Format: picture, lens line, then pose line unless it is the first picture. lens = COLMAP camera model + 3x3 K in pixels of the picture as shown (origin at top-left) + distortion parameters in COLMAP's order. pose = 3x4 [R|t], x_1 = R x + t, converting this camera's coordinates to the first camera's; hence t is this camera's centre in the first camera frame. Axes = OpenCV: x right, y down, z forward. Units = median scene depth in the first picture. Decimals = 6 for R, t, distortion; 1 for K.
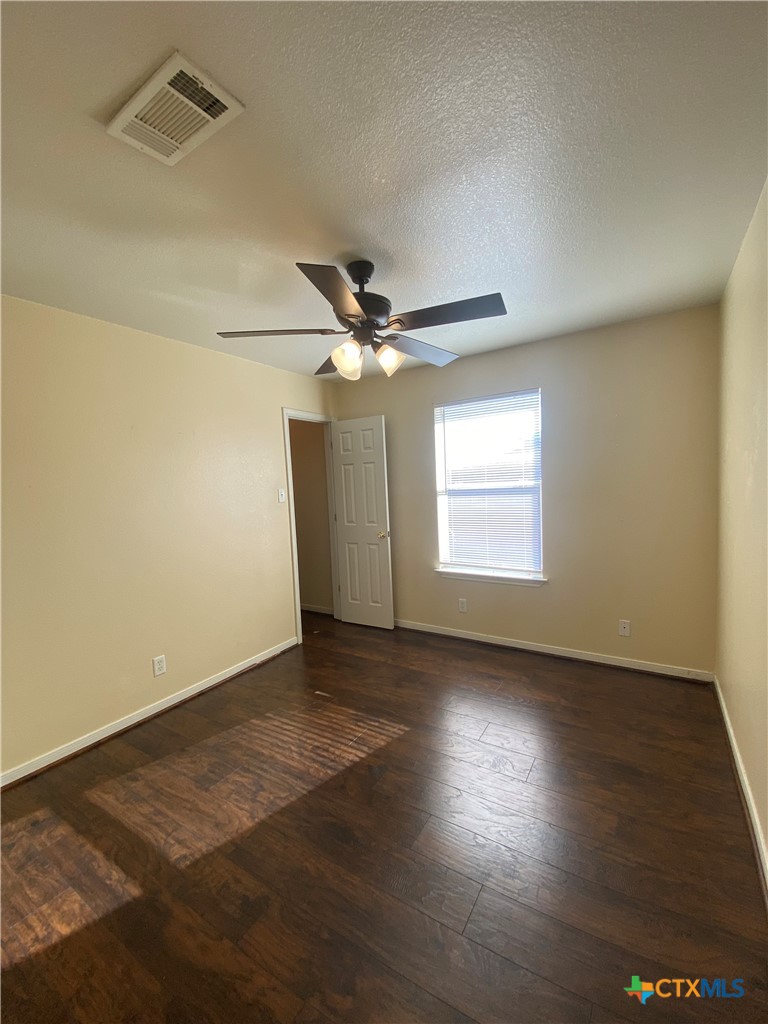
lens RADIAL K [[416.0, 0, 380.4], [0, 416.0, 510.5], [0, 0, 1]] dist [0.034056, -0.021092]
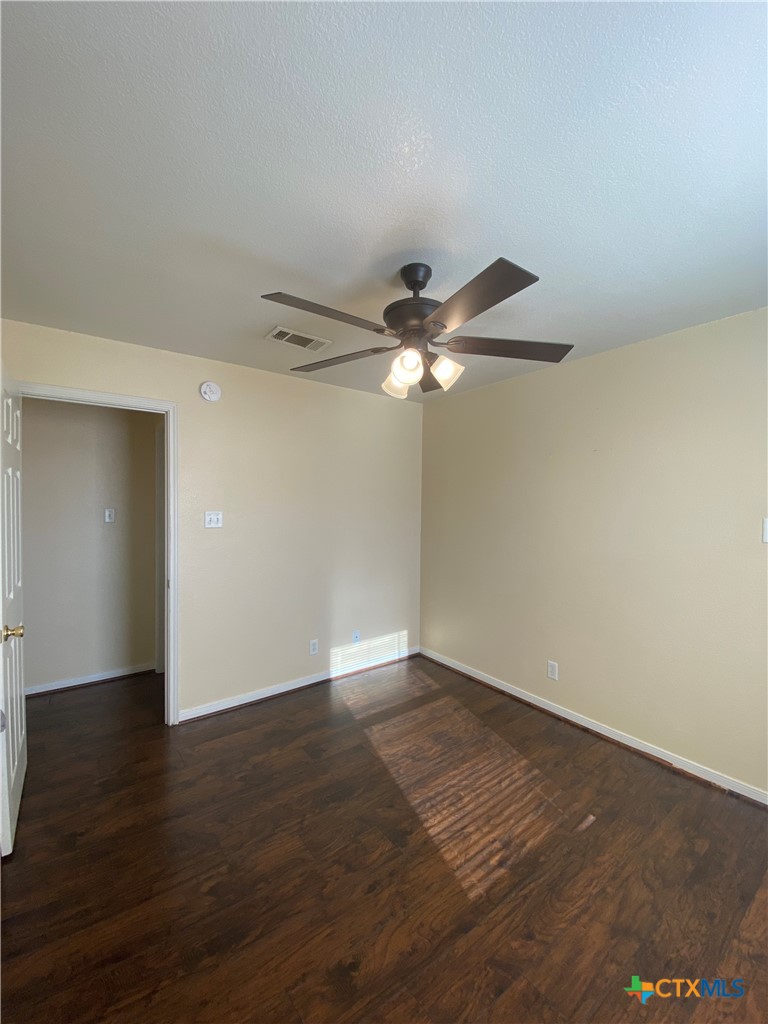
lens RADIAL K [[416.0, 0, 380.4], [0, 416.0, 510.5], [0, 0, 1]] dist [0.034056, -0.021092]
pose [[-0.342984, 0.061986, -0.937294, 0.728448], [-0.054781, 0.994802, 0.085835, -0.125087], [0.937743, 0.080786, -0.337805, 1.104325]]
